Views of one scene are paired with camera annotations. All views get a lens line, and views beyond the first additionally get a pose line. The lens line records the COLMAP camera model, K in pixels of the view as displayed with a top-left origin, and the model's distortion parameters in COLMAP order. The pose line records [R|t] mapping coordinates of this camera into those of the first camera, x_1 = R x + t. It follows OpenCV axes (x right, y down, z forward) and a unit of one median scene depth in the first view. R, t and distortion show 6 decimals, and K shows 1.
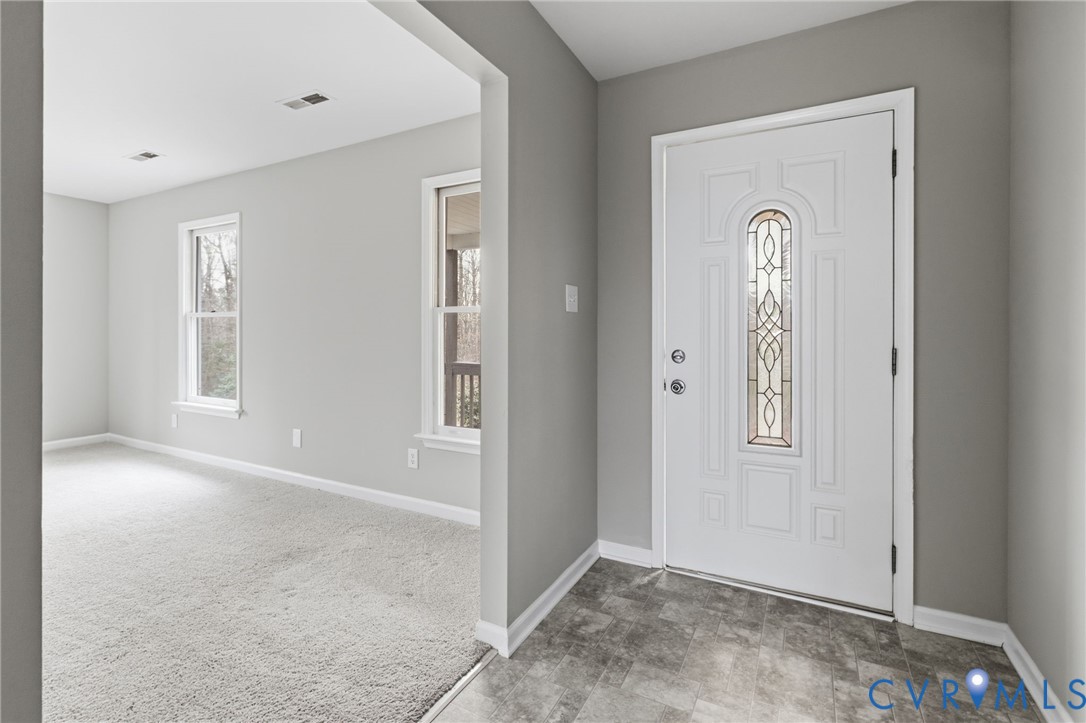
lens RADIAL K [[486.1, 0, 544.4], [0, 486.1, 332.3], [0, 0, 1]] dist [0.004571, -0.000289]
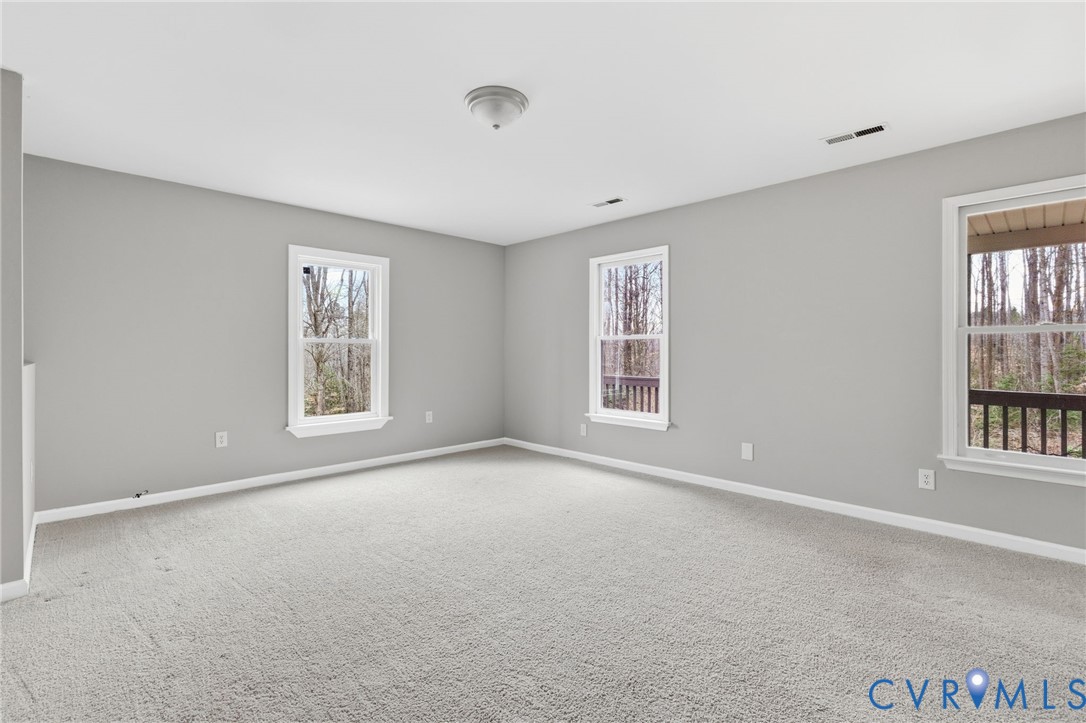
lens RADIAL K [[486.1, 0, 561.3], [0, 486.1, 352.2], [0, 0, 1]] dist [0.004571, -0.000289]
pose [[0.959130, -0.002409, -0.282955, -0.662628], [0.002170, 0.999997, -0.001158, -0.001931], [0.282957, 0.000497, 0.959133, -0.161589]]
